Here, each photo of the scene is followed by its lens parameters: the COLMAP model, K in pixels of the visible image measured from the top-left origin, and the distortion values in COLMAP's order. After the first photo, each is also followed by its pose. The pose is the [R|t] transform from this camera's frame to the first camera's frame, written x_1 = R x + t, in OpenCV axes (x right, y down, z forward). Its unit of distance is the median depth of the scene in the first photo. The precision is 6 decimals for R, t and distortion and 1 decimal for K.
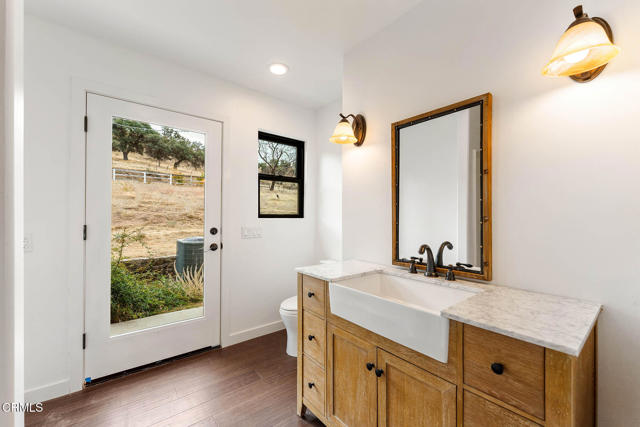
lens RADIAL K [[257.9, 0, 317.7], [0, 257.9, 212.7], [0, 0, 1]] dist [-0.000862, -0.000145]
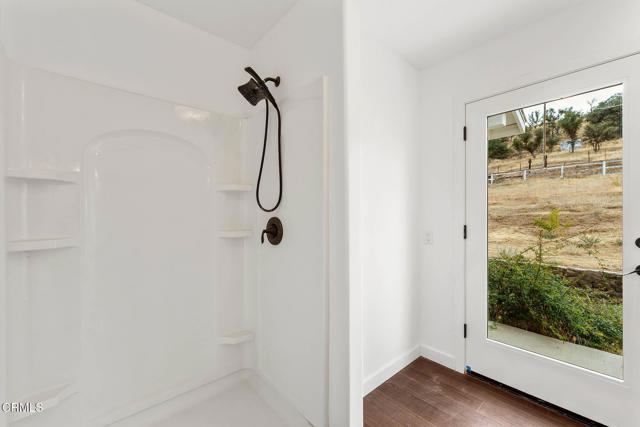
lens RADIAL K [[257.9, 0, 317.7], [0, 257.9, 212.7], [0, 0, 1]] dist [-0.000862, -0.000145]
pose [[0.061560, -0.012410, -0.998026, 0.154953], [0.009268, 0.999887, -0.011862, 0.001594], [0.998060, -0.008519, 0.061668, 0.297857]]
